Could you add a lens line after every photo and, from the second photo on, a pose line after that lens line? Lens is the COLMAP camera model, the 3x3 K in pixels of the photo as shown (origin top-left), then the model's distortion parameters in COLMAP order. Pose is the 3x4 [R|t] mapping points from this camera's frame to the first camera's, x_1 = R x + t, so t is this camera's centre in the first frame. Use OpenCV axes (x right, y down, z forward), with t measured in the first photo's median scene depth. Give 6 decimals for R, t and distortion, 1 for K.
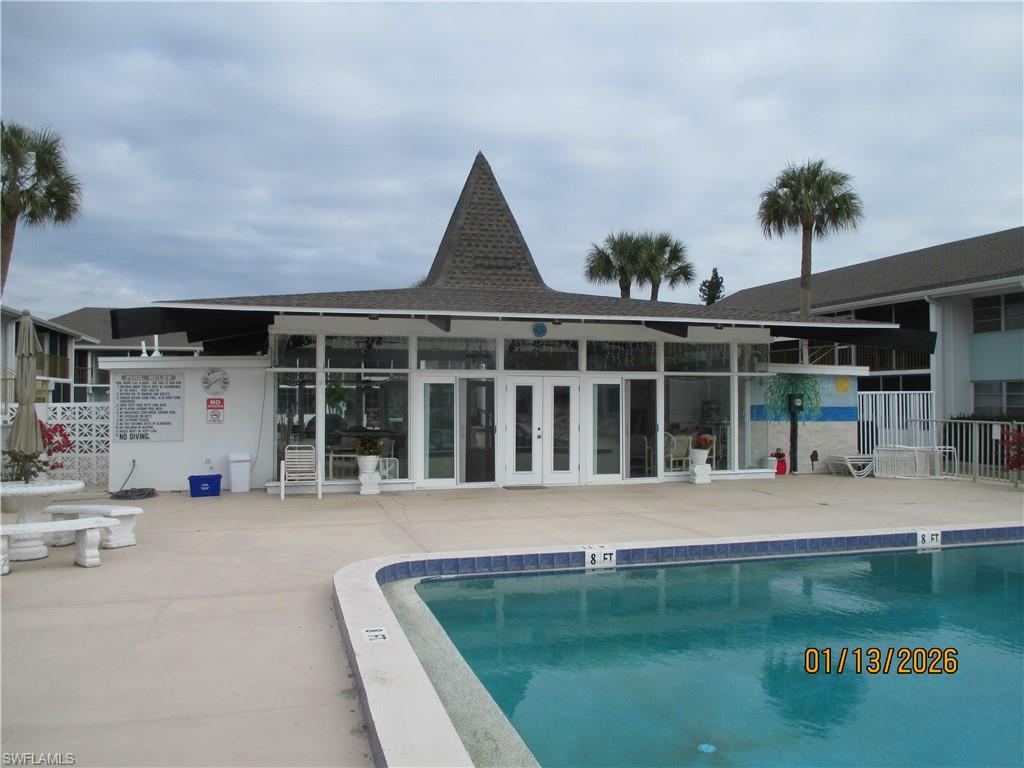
lens RADIAL K [[858.2, 0, 522.0], [0, 858.2, 385.5], [0, 0, 1]] dist [-0.014147, 0.001809]
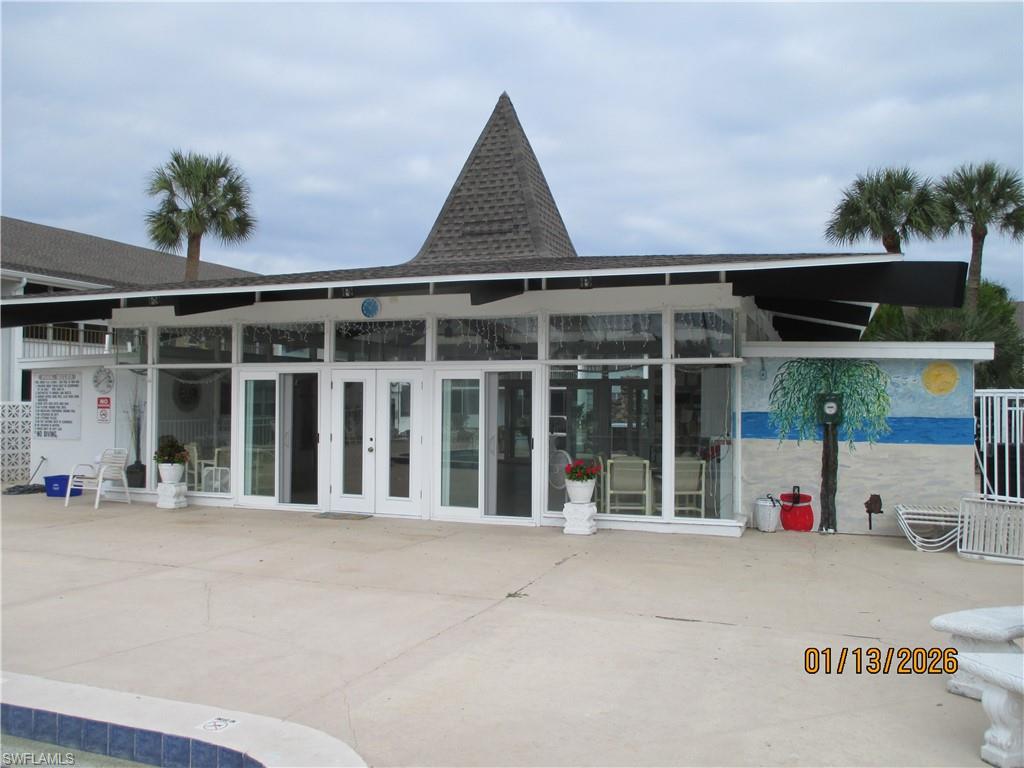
lens RADIAL K [[858.2, 0, 511.2], [0, 858.2, 383.3], [0, 0, 1]] dist [-0.014147, 0.001809]
pose [[0.795853, -0.006666, -0.605453, 0.503392], [0.004129, 0.999976, -0.005583, 0.005213], [0.605476, 0.001943, 0.795861, 0.416656]]
